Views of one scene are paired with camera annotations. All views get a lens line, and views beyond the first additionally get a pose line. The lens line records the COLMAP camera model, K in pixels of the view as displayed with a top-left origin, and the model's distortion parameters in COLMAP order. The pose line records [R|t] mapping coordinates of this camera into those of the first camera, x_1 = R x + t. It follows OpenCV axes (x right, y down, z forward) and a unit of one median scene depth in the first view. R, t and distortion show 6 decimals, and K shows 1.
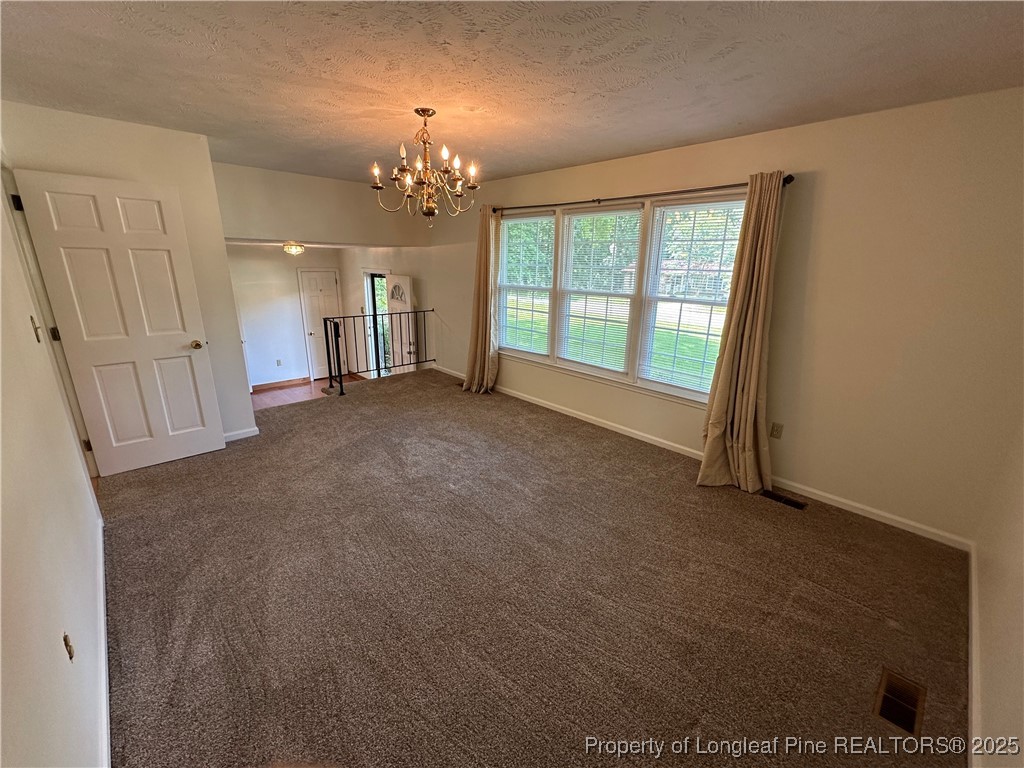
lens RADIAL K [[421.7, 0, 513.0], [0, 421.7, 384.7], [0, 0, 1]] dist [-0.004011, 0.000329]
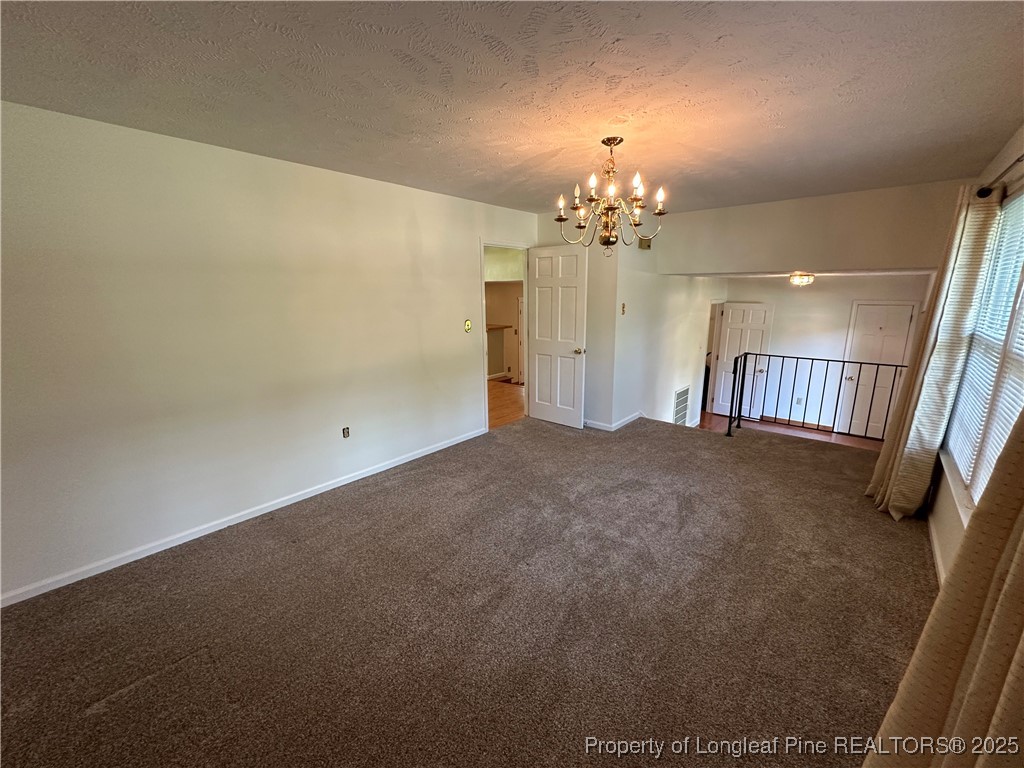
lens RADIAL K [[421.7, 0, 513.0], [0, 421.7, 384.7], [0, 0, 1]] dist [-0.004011, 0.000329]
pose [[0.099079, 0.198937, -0.974991, 0.480378], [-0.269985, 0.948433, 0.166082, -0.122775], [0.957753, 0.246778, 0.147680, 0.448067]]
